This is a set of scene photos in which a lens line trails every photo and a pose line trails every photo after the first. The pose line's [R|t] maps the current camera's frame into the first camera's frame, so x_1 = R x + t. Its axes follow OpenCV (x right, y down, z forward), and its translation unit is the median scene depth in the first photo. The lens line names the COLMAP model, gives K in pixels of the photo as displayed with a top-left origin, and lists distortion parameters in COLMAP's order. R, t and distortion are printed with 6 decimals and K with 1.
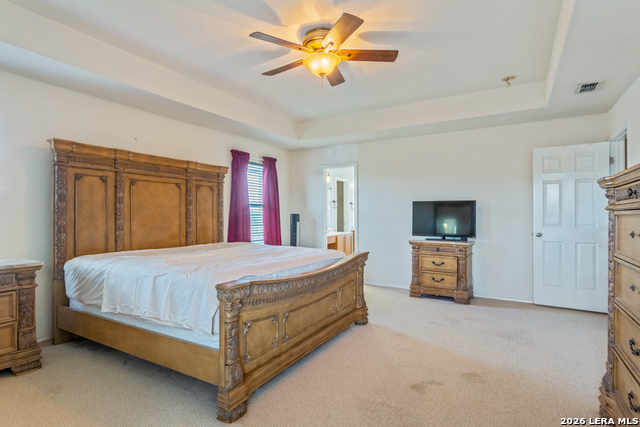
lens RADIAL K [[338.8, 0, 319.4], [0, 338.8, 216.9], [0, 0, 1]] dist [0.018191, 0.000281]
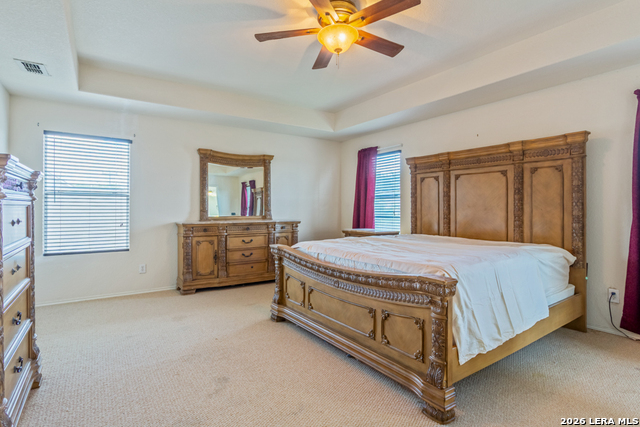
lens RADIAL K [[338.8, 0, 318.5], [0, 338.8, 208.9], [0, 0, 1]] dist [0.018191, 0.000281]
pose [[-0.439522, 0.004418, -0.898221, 0.682710], [-0.008515, 0.999922, 0.009085, -0.002754], [0.898191, 0.011641, -0.439450, 1.093014]]
